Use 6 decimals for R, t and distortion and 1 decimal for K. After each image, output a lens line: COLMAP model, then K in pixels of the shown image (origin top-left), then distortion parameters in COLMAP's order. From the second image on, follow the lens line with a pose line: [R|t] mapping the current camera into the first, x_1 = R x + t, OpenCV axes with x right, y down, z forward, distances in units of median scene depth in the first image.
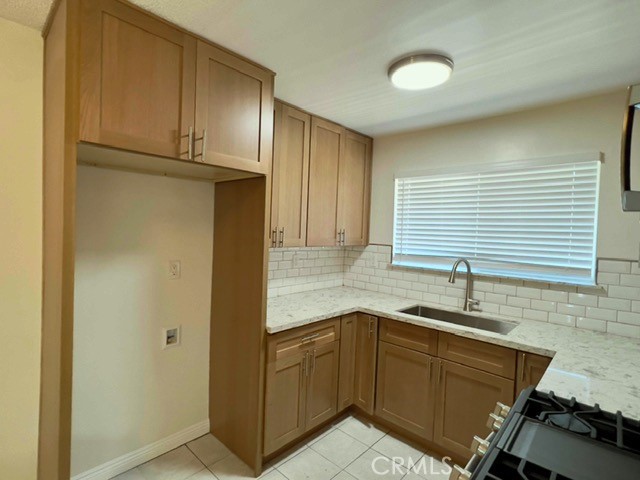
lens RADIAL K [[325.5, 0, 316.6], [0, 325.5, 237.6], [0, 0, 1]] dist [-0.001284, 0.000239]
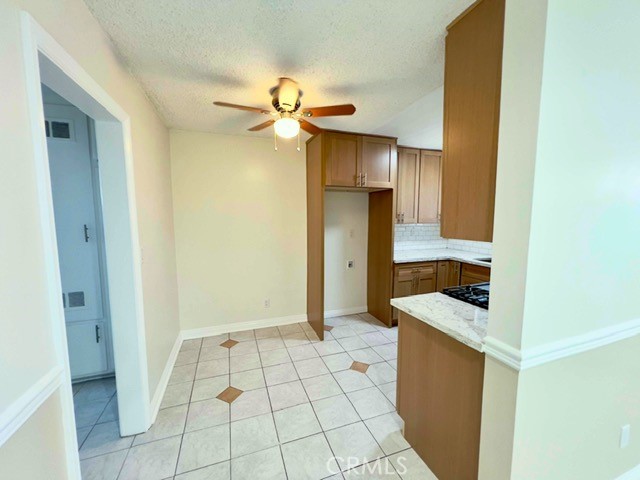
lens RADIAL K [[264.0, 0, 320.0], [0, 264.0, 240.0], [0, 0, 1]] dist [-0.001682, 0.000102]
pose [[0.890921, 0.010384, -0.454039, 0.171636], [0.019359, 0.997962, 0.060810, 0.025690], [0.453745, -0.062967, 0.888904, -0.643566]]
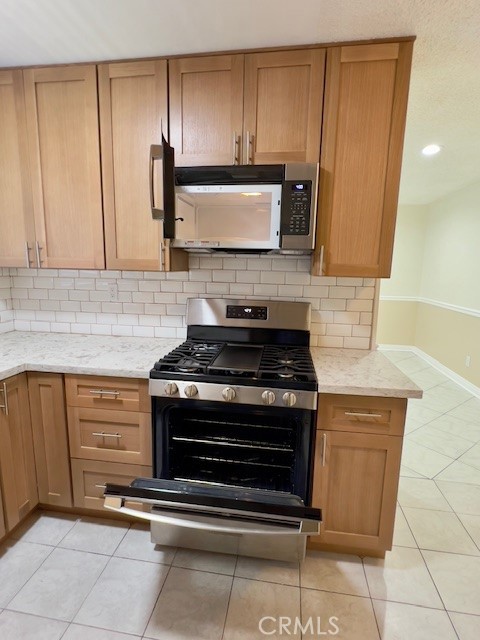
lens RADIAL K [[325.5, 0, 239.9], [0, 325.5, 317.1], [0, 0, 1]] dist [-0.001284, 0.000239]
pose [[-0.557428, -0.173168, 0.811964, -0.268110], [-0.018559, 0.980360, 0.196341, 0.017838], [-0.830018, 0.094377, -0.549694, 0.752859]]
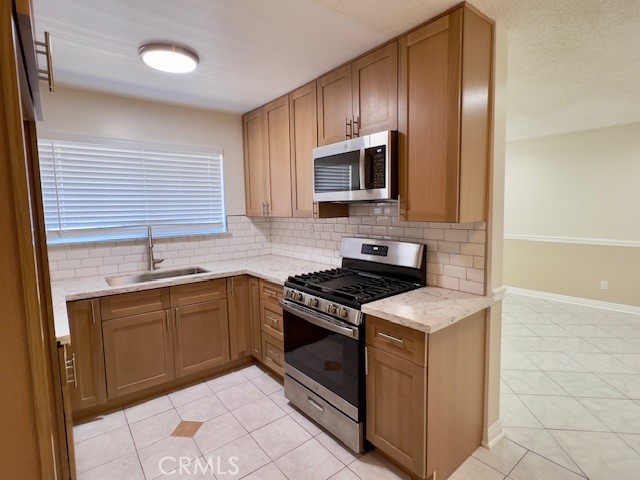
lens RADIAL K [[325.5, 0, 316.6], [0, 325.5, 237.6], [0, 0, 1]] dist [-0.001284, 0.000239]
pose [[0.151486, -0.128187, 0.980112, -0.643967], [0.048249, 0.991332, 0.122197, -0.004087], [-0.987281, 0.028779, 0.156358, 0.277533]]
